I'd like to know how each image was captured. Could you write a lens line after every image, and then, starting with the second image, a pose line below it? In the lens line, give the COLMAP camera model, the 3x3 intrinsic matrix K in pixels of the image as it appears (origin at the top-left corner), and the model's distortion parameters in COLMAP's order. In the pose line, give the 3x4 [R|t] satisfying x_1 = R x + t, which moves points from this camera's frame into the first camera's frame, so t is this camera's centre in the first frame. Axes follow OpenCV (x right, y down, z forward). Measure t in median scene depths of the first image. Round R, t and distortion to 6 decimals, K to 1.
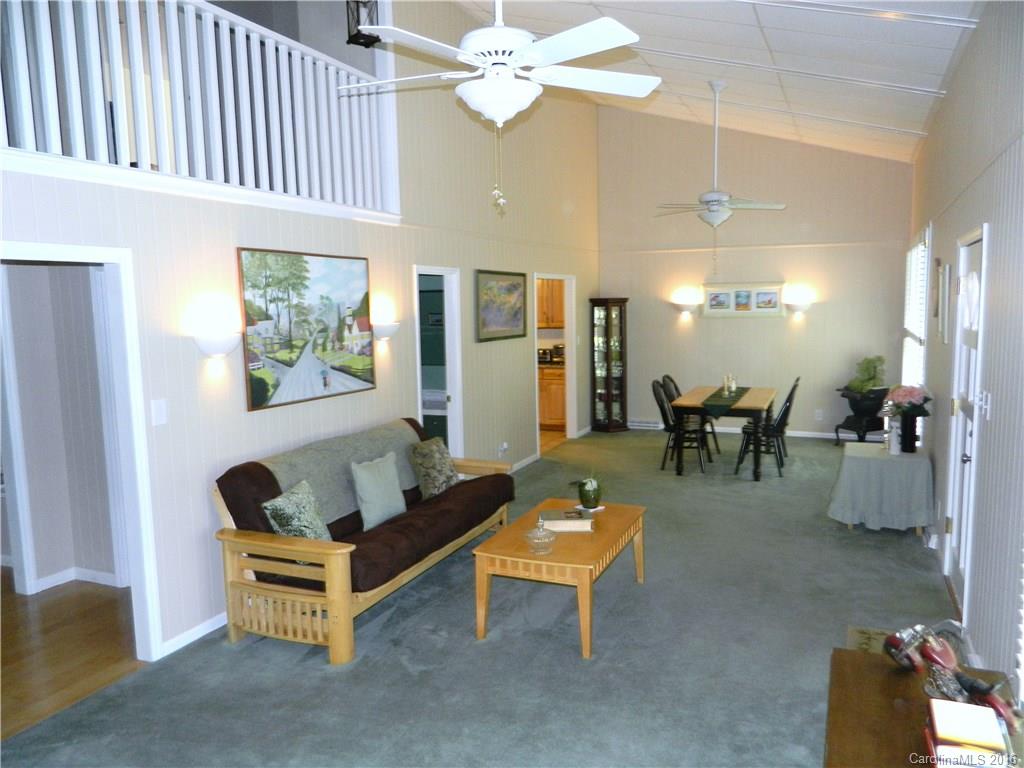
lens RADIAL K [[763.3, 0, 511.3], [0, 763.3, 385.0], [0, 0, 1]] dist [0.020930, -0.010866]
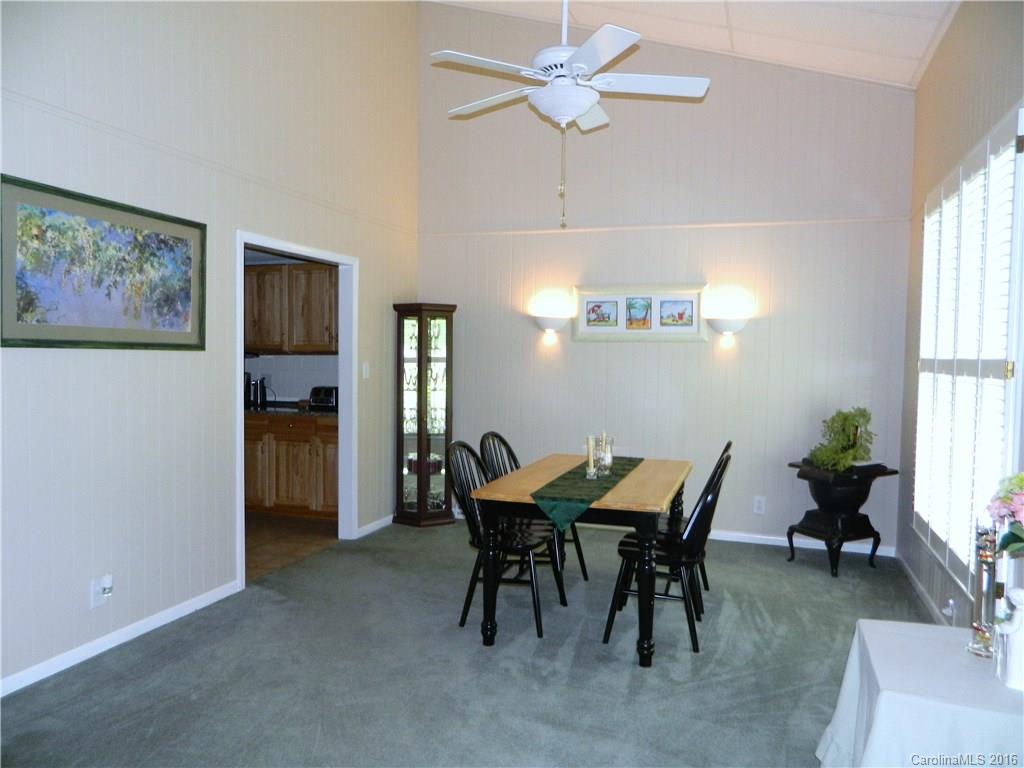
lens RADIAL K [[763.3, 0, 511.8], [0, 763.3, 387.3], [0, 0, 1]] dist [0.020930, -0.010866]
pose [[0.995254, 0.028318, 0.093095, 0.268119], [-0.021988, 0.997421, -0.068322, -0.013395], [-0.094790, 0.065951, 0.993310, 0.744464]]
